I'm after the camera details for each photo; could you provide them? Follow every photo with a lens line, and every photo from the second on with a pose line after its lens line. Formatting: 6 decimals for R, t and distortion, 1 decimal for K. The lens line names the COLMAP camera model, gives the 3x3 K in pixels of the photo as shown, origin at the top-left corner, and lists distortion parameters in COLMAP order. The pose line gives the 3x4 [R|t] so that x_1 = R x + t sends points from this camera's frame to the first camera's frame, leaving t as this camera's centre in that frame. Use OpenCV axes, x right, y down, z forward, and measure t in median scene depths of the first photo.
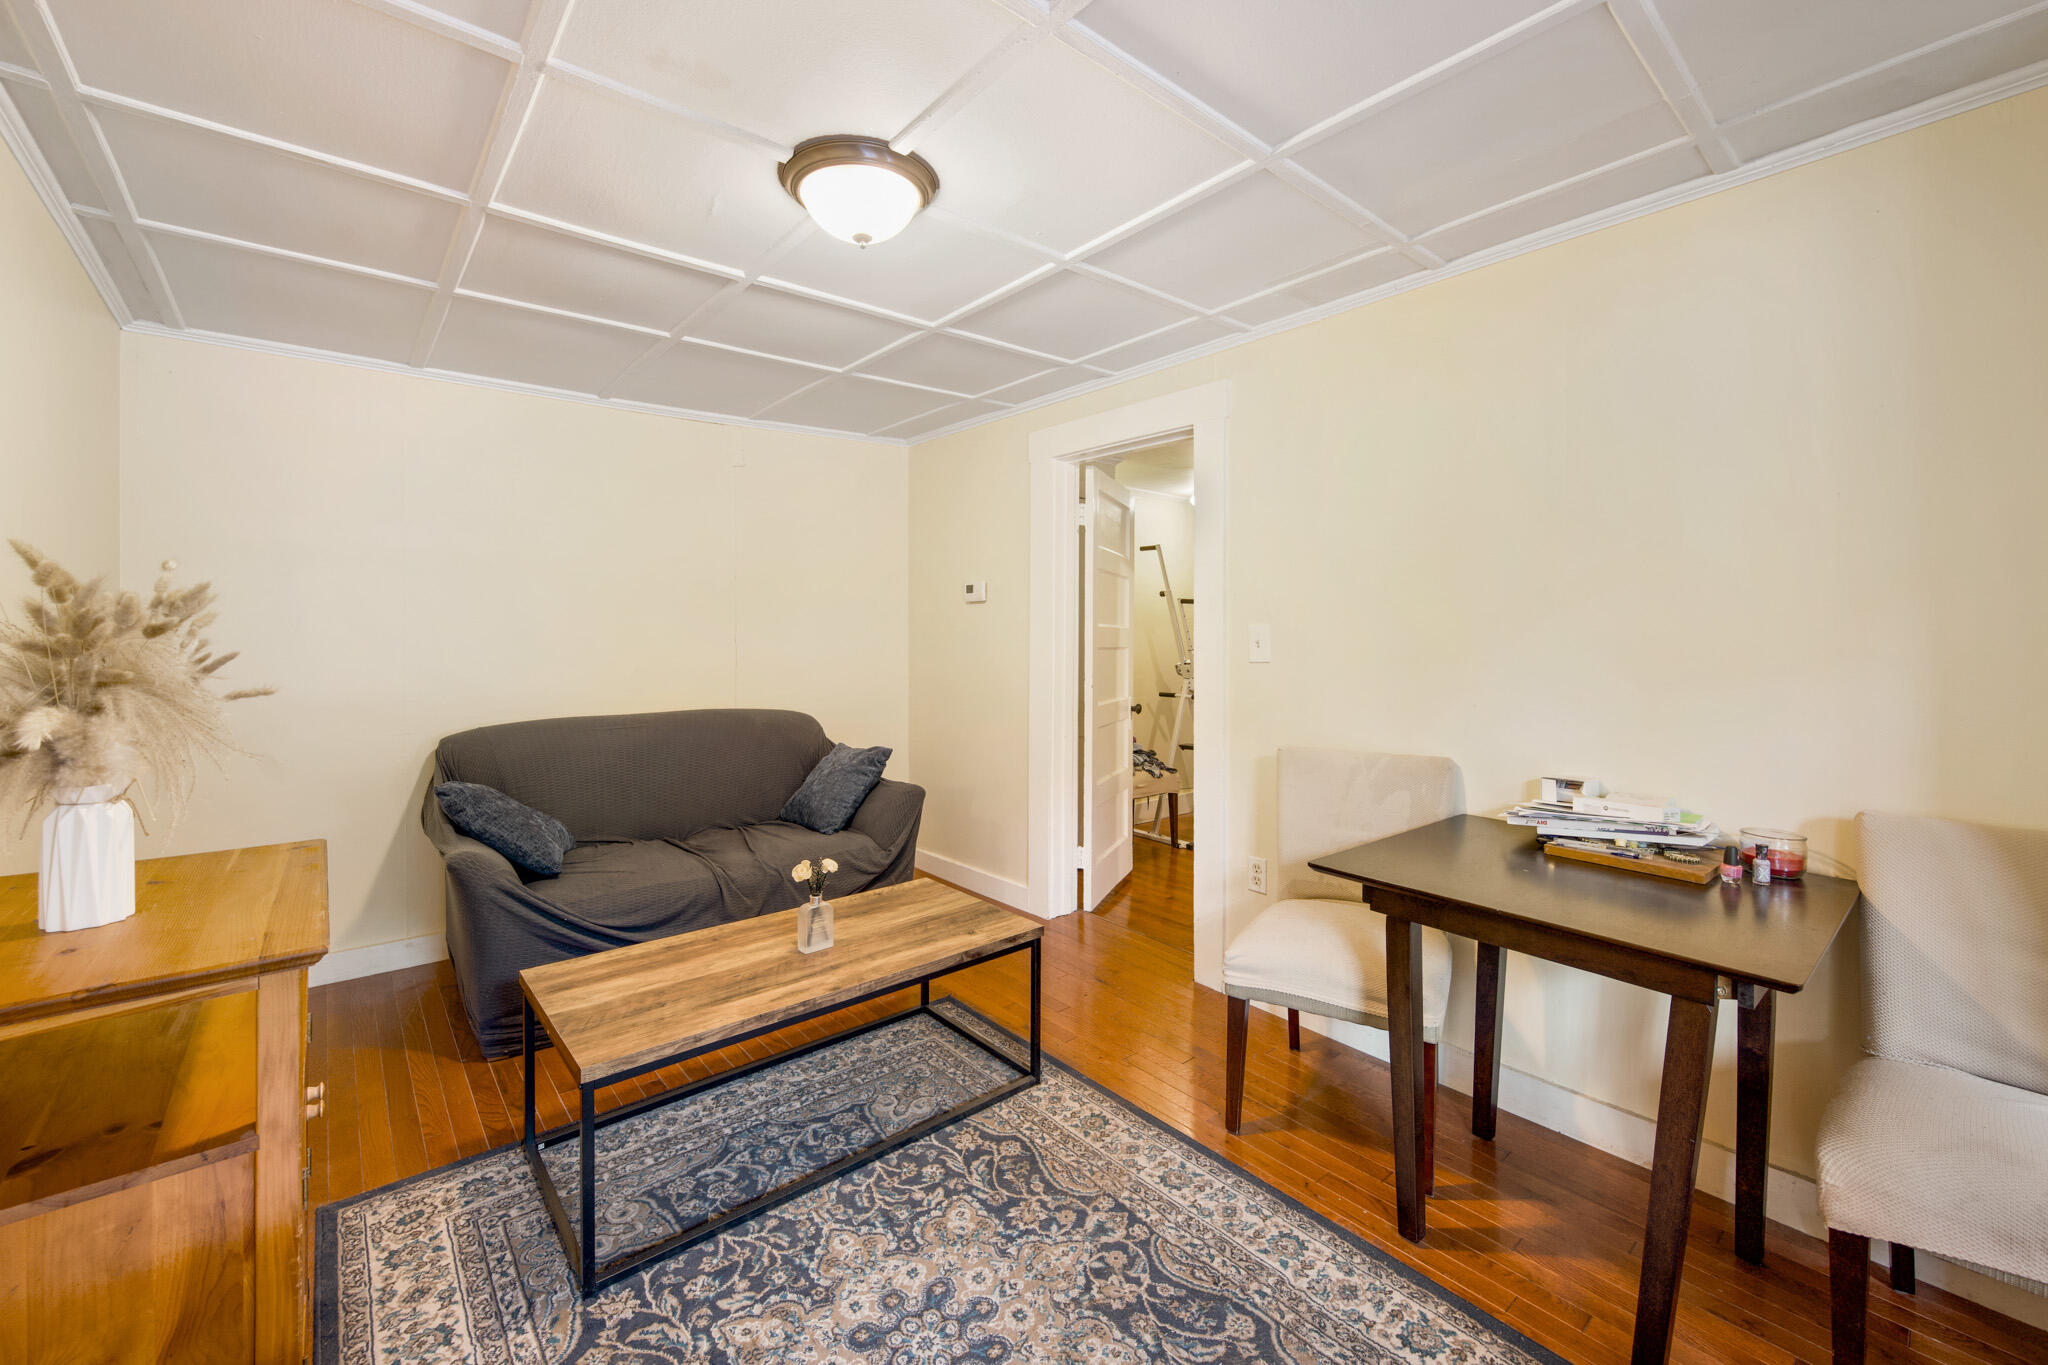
lens RADIAL K [[827.8, 0, 1001.8], [0, 827.8, 644.1], [0, 0, 1]] dist [-0.000315, 0.000644]
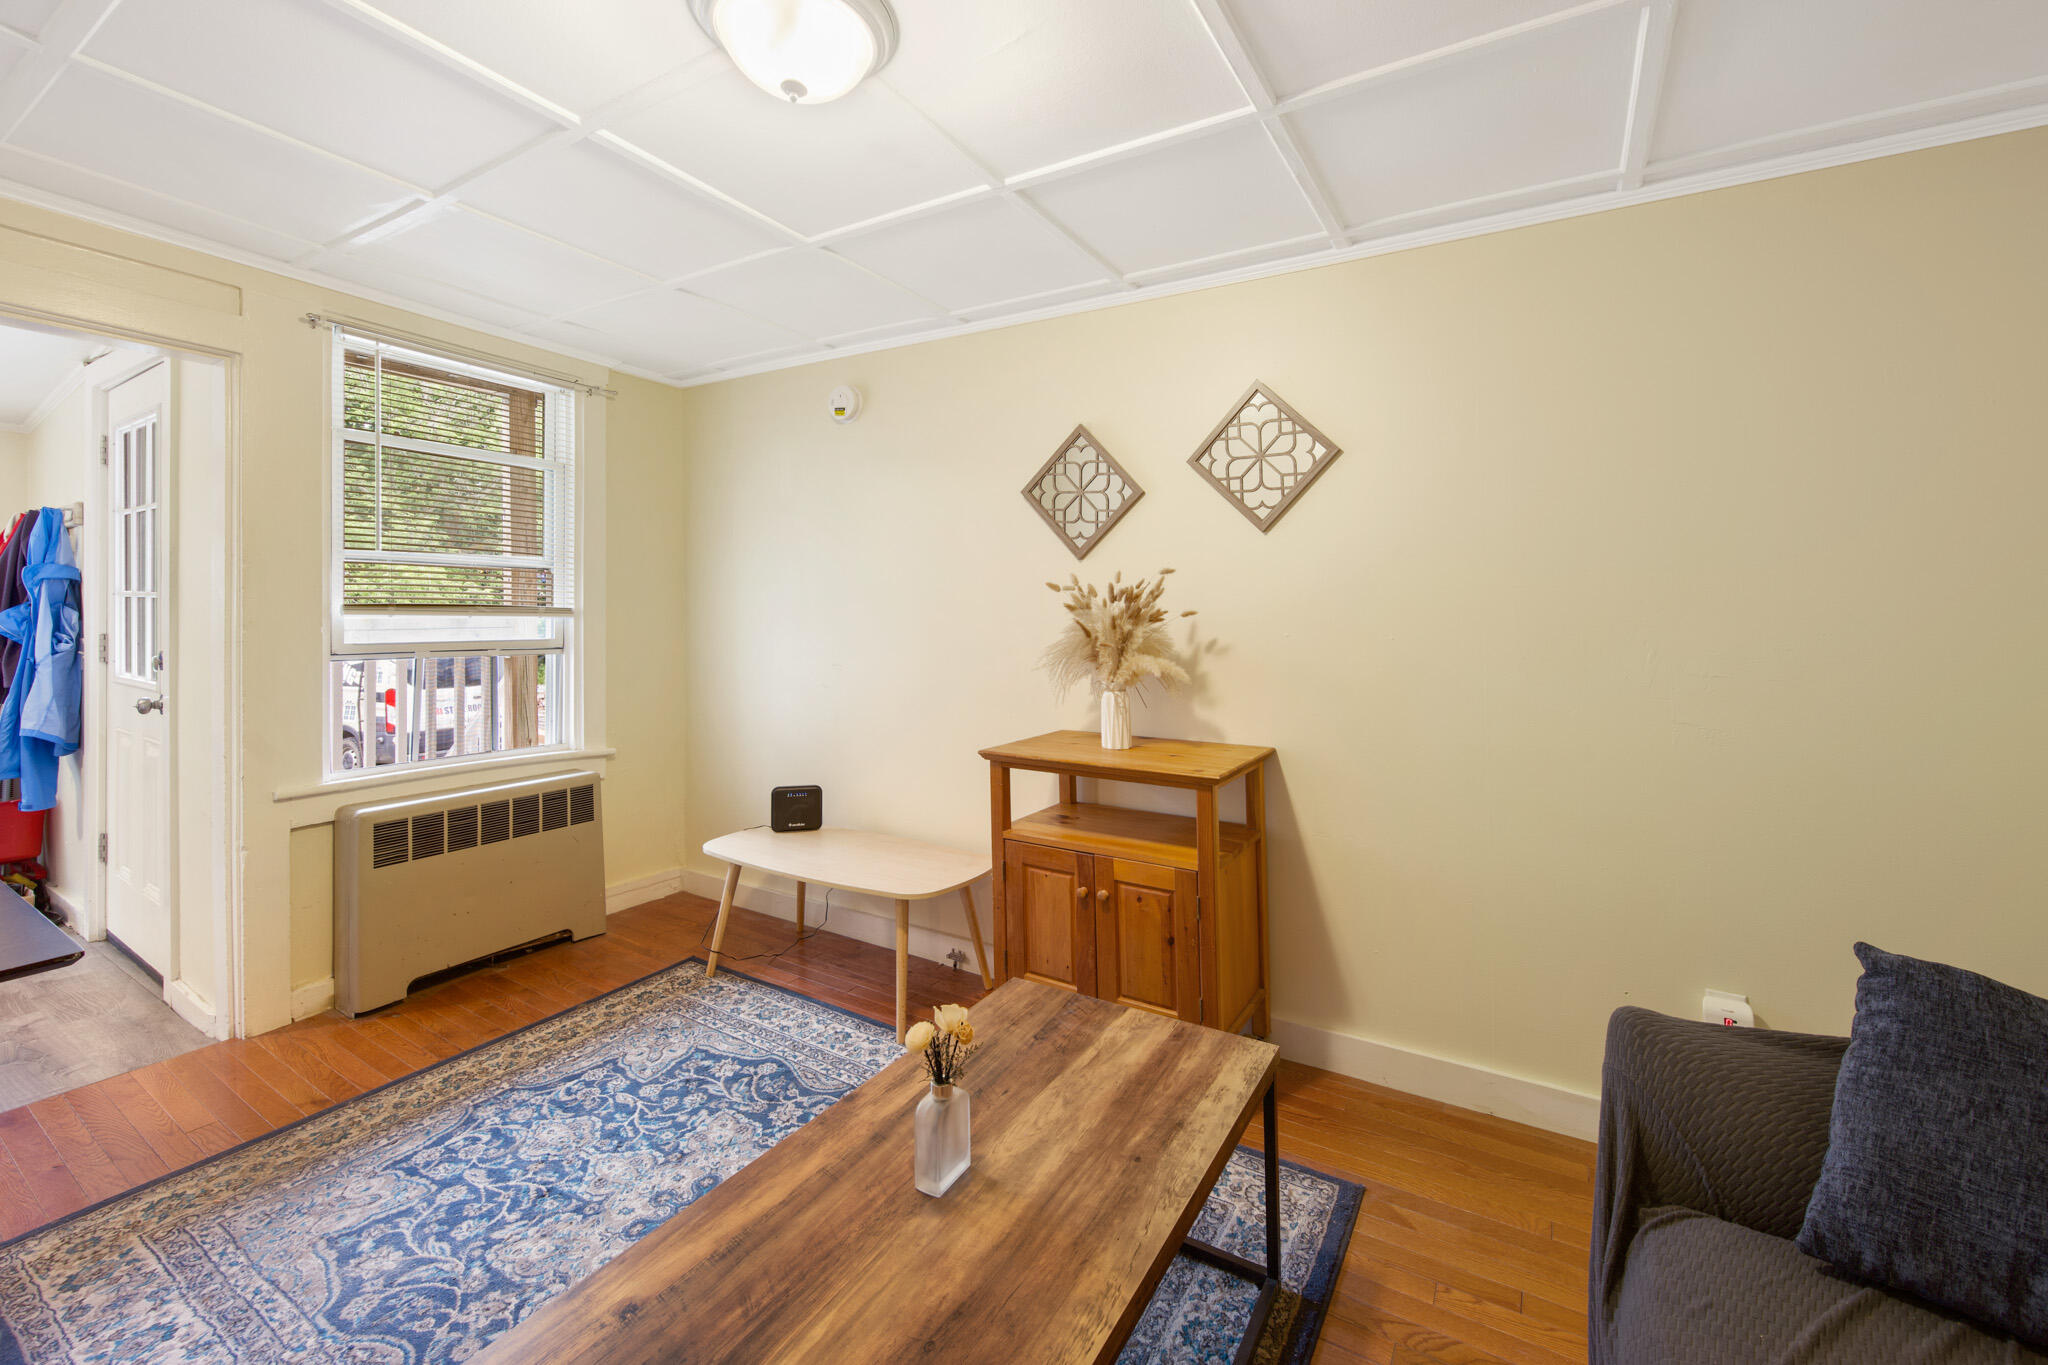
lens RADIAL K [[827.8, 0, 1024.8], [0, 827.8, 611.0], [0, 0, 1]] dist [-0.000315, 0.000644]
pose [[-0.942795, -0.004532, -0.333343, -0.100671], [-0.010410, 0.999820, 0.015849, -0.024453], [0.333211, 0.018413, -0.942672, 1.727242]]
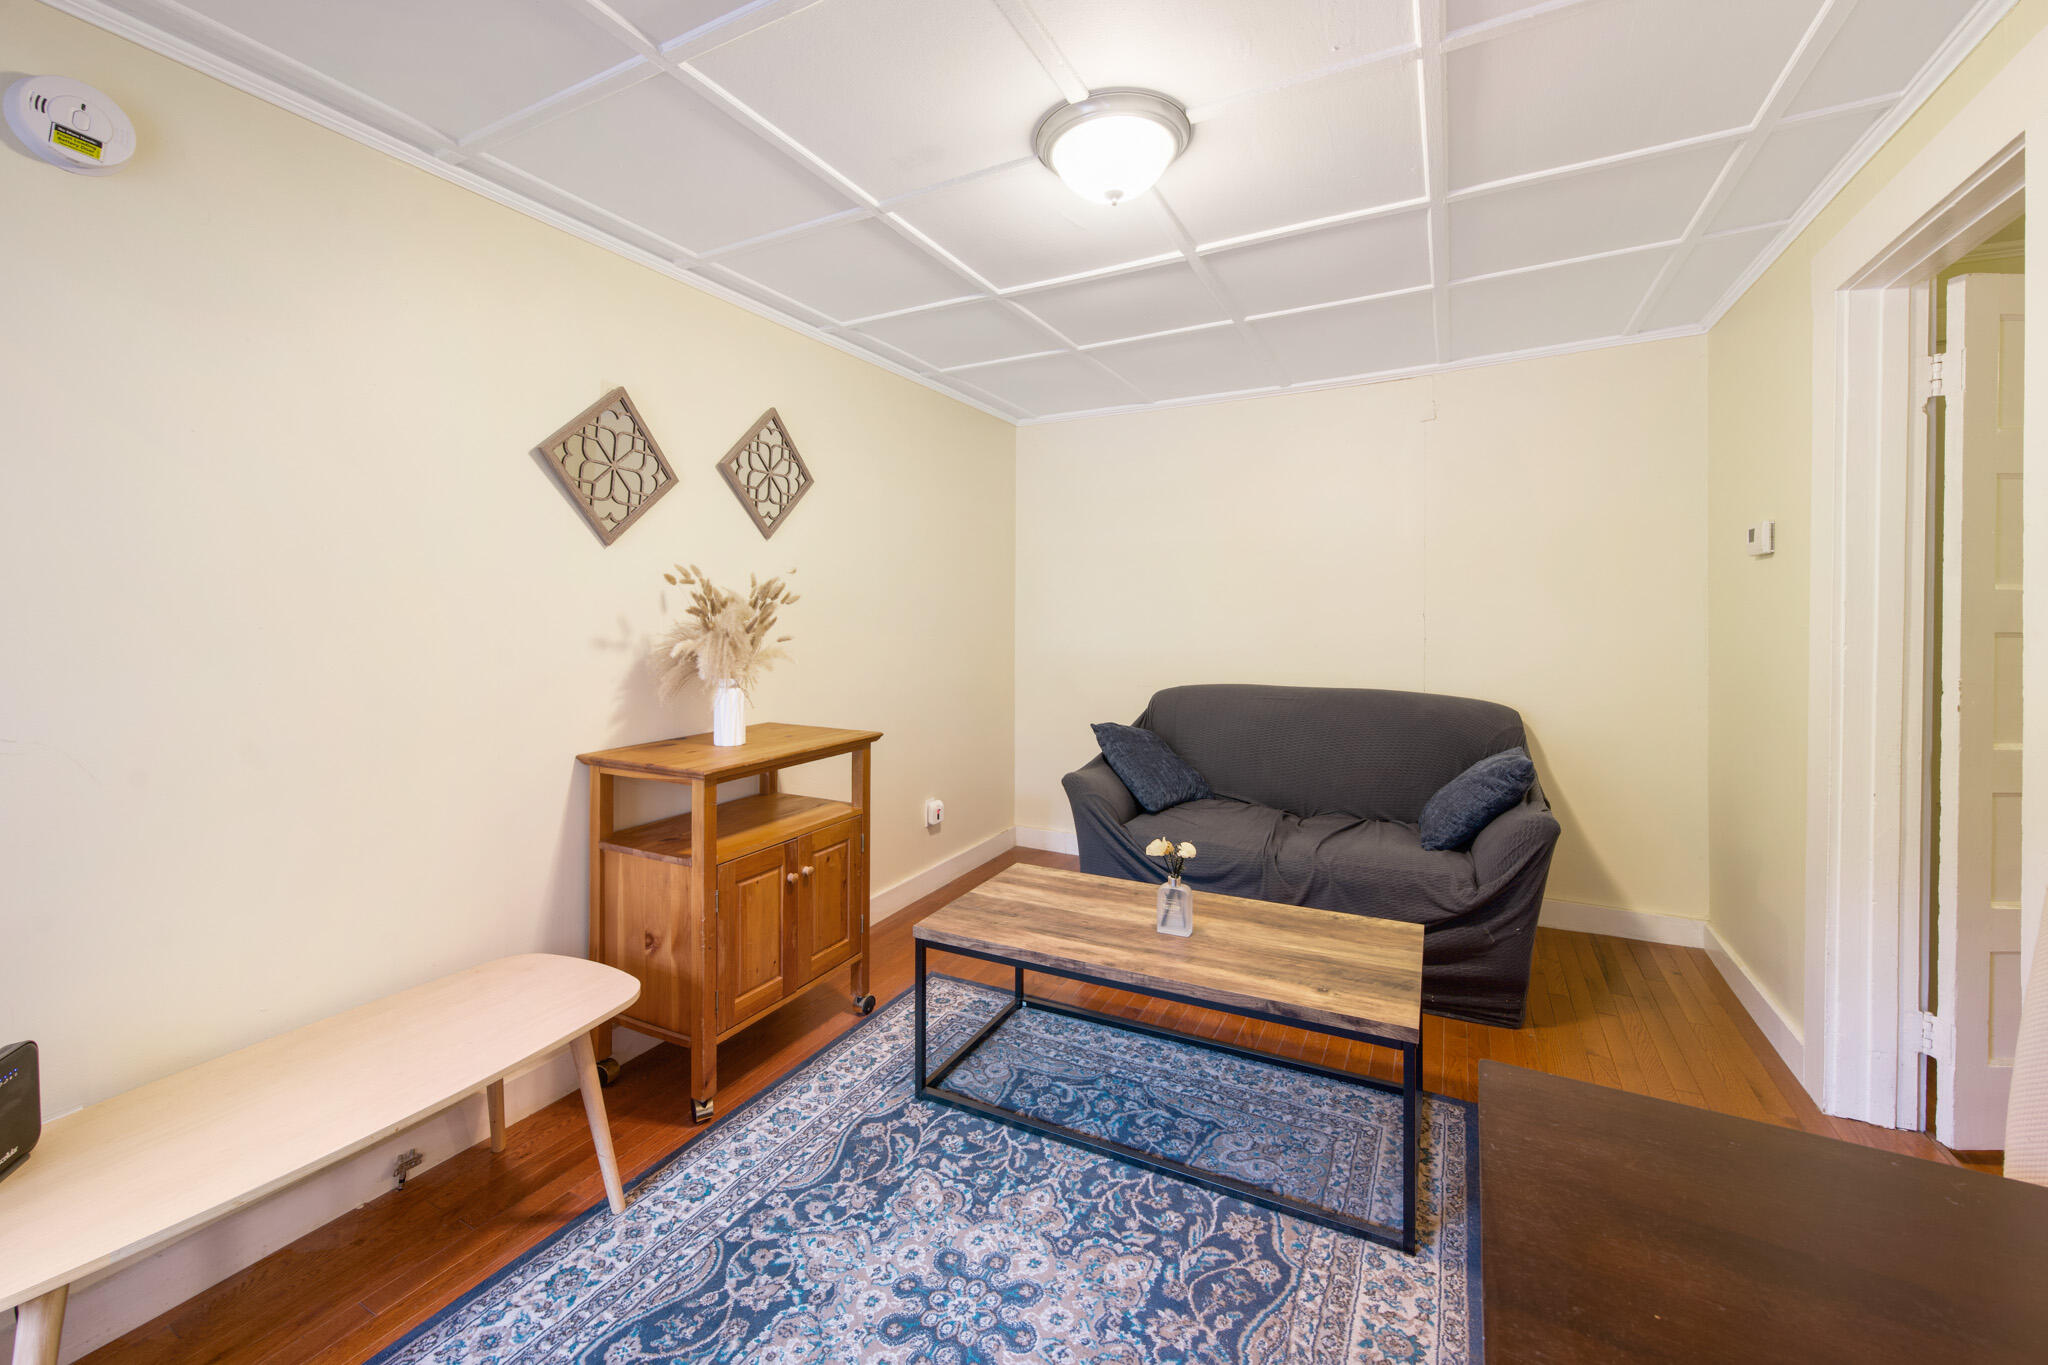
lens RADIAL K [[827.8, 0, 1030.8], [0, 827.8, 618.3], [0, 0, 1]] dist [-0.000315, 0.000644]
pose [[0.396175, 0.007780, -0.918142, 0.664510], [-0.012371, 0.999919, 0.003135, 0.001657], [0.918092, 0.010117, 0.396239, 0.518536]]
